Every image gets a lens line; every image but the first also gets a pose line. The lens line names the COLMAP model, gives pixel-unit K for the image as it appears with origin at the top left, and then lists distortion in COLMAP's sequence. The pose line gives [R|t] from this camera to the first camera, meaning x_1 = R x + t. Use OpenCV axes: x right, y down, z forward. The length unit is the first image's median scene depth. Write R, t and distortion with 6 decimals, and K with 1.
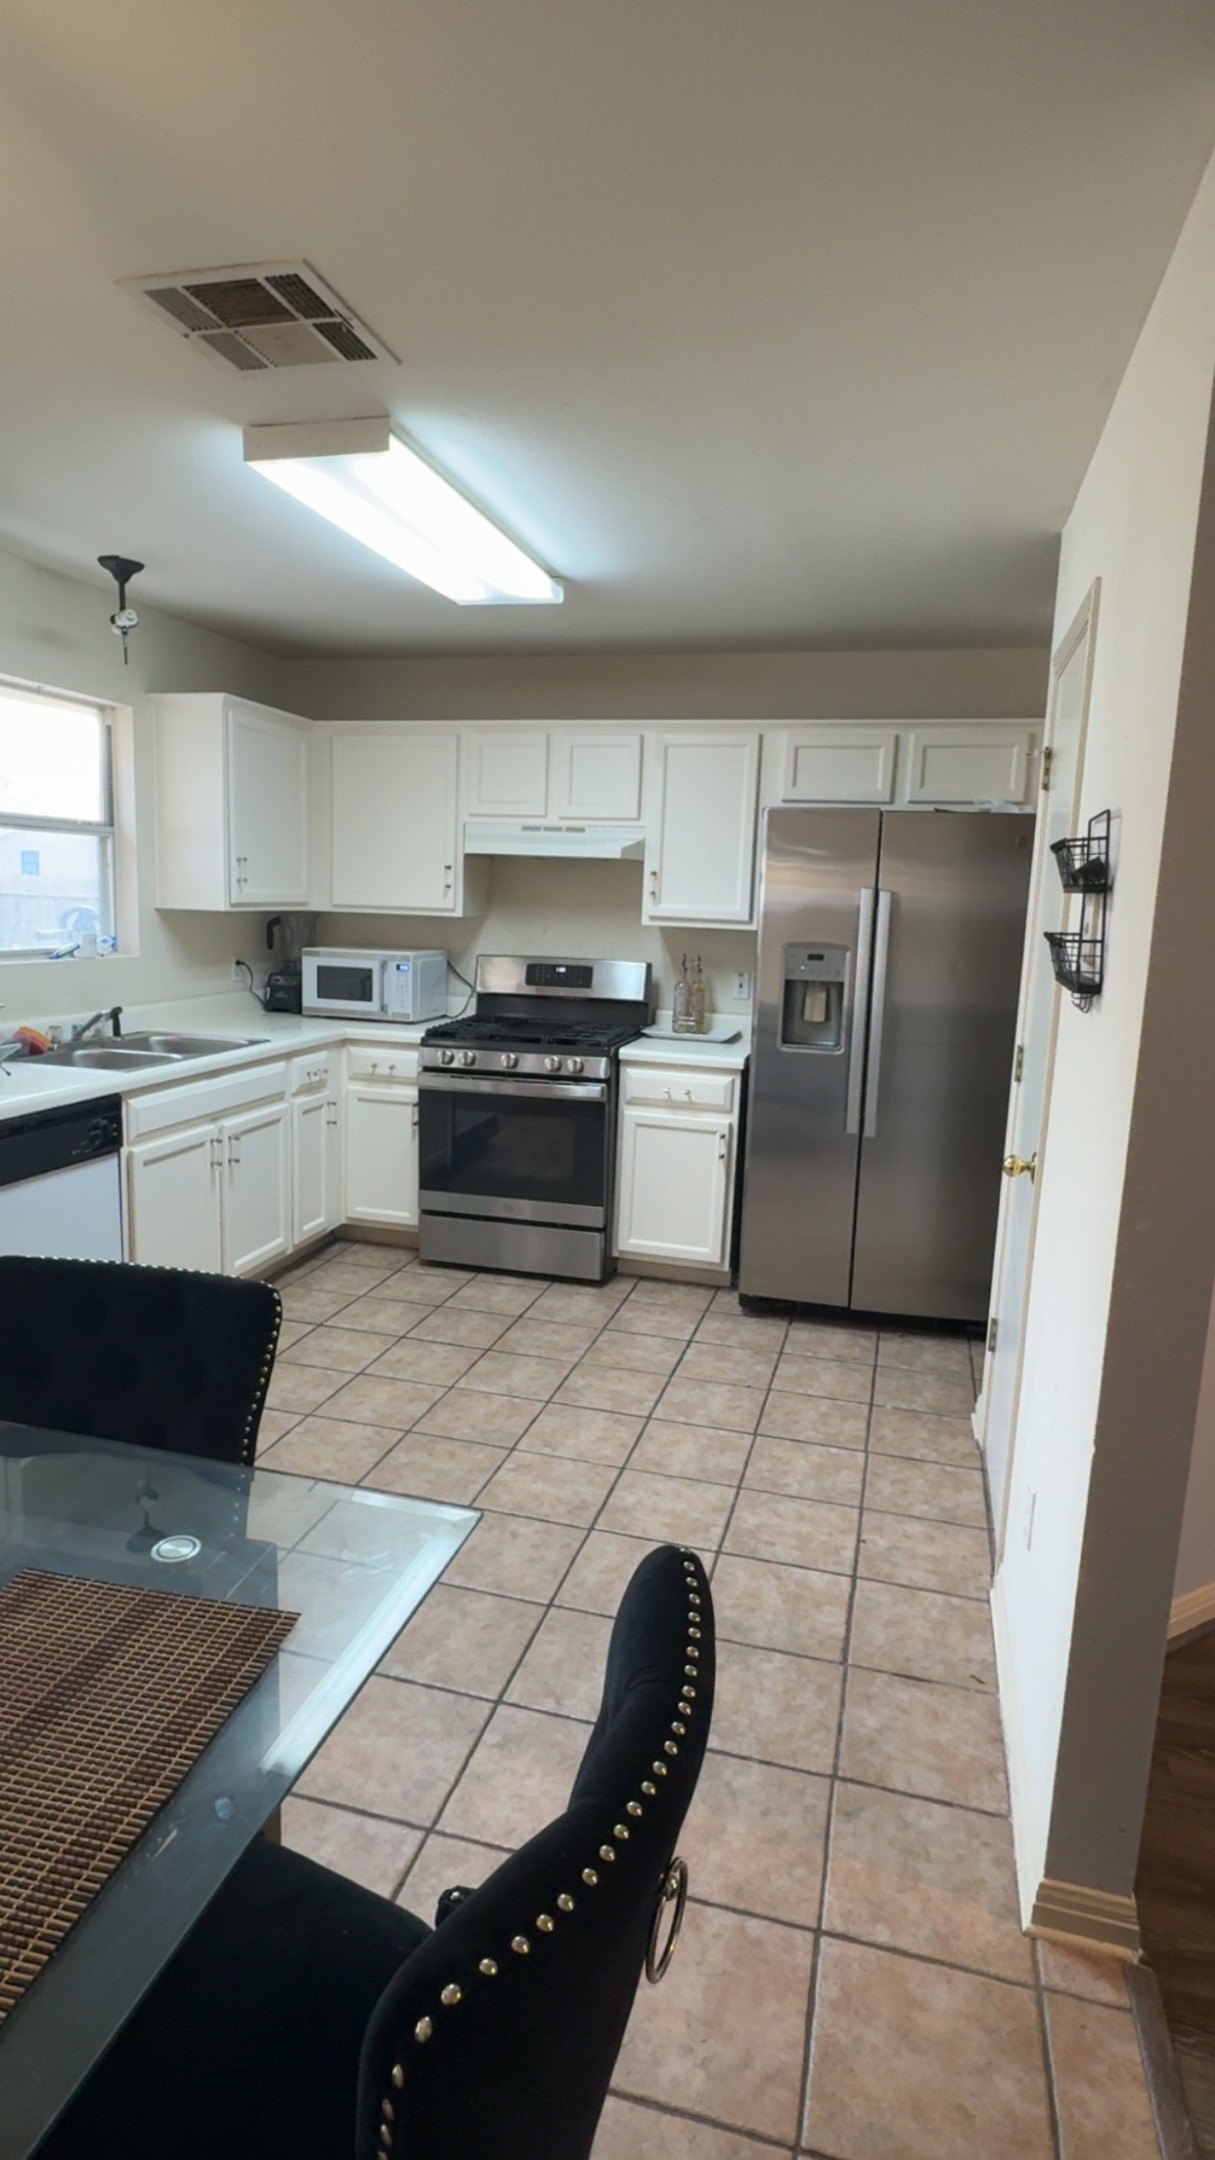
lens RADIAL K [[1136.3, 0, 609.5], [0, 1136.3, 1070.4], [0, 0, 1]] dist [-0.008100, 0.000539]
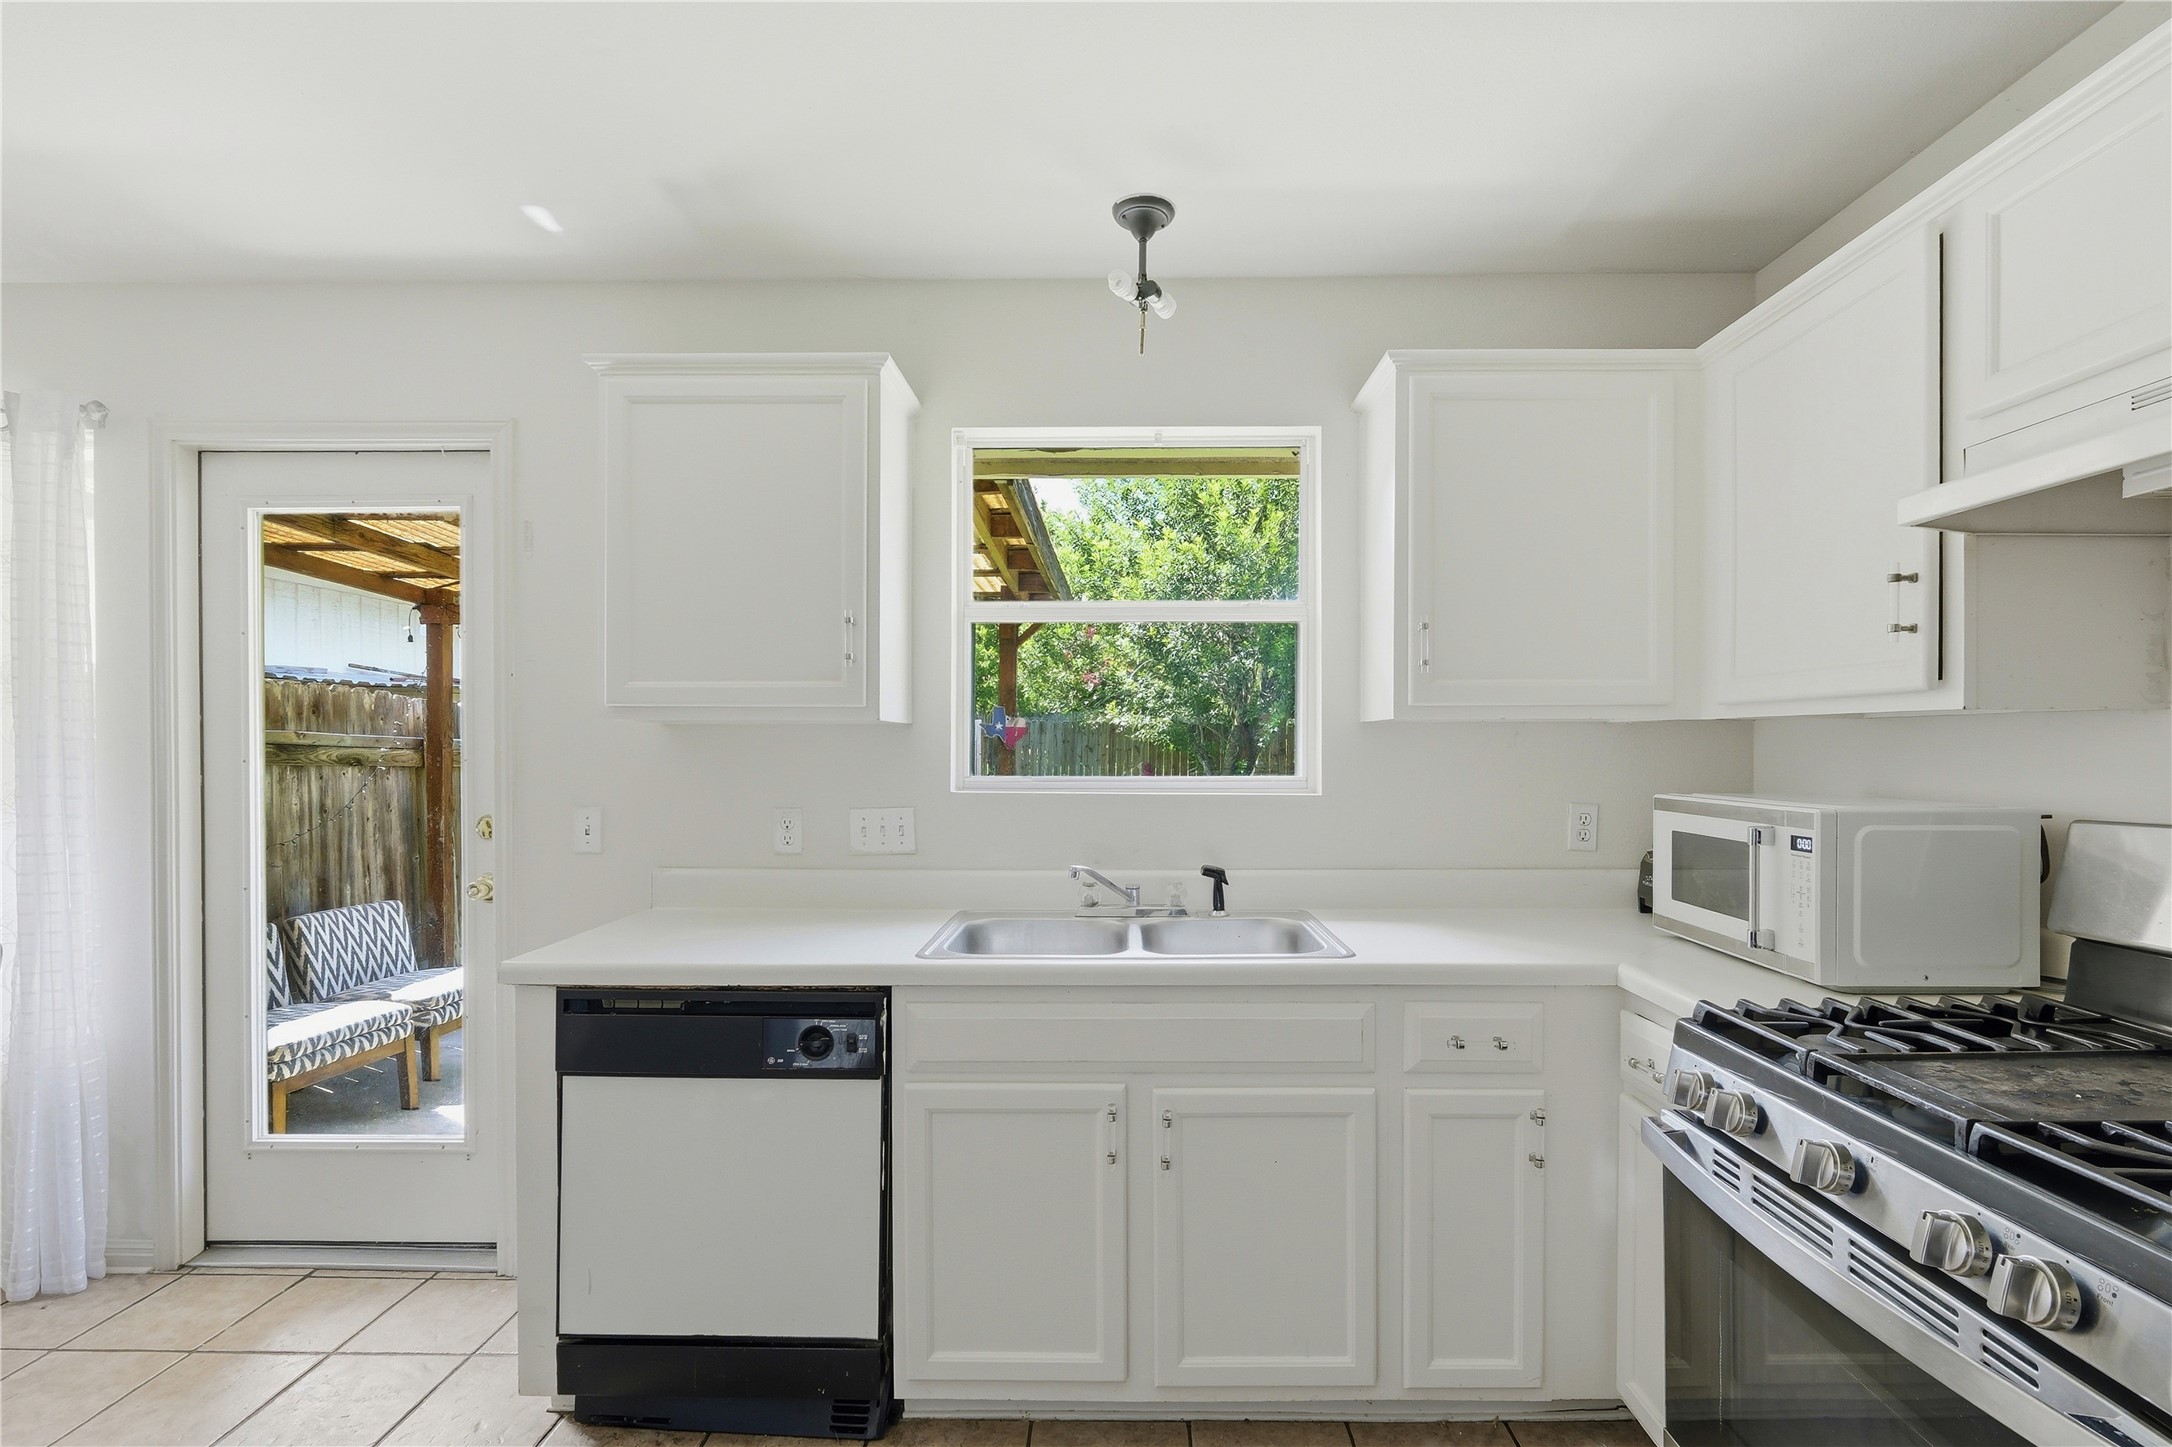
lens RADIAL K [[1011.5, 0, 1121.6], [0, 1011.5, 747.8], [0, 0, 1]] dist [0.000764, 0.000120]
pose [[0.254403, -0.030621, -0.966613, 0.121469], [-0.138483, 0.988045, -0.067747, -0.072280], [0.957132, 0.151094, 0.247121, 0.746977]]
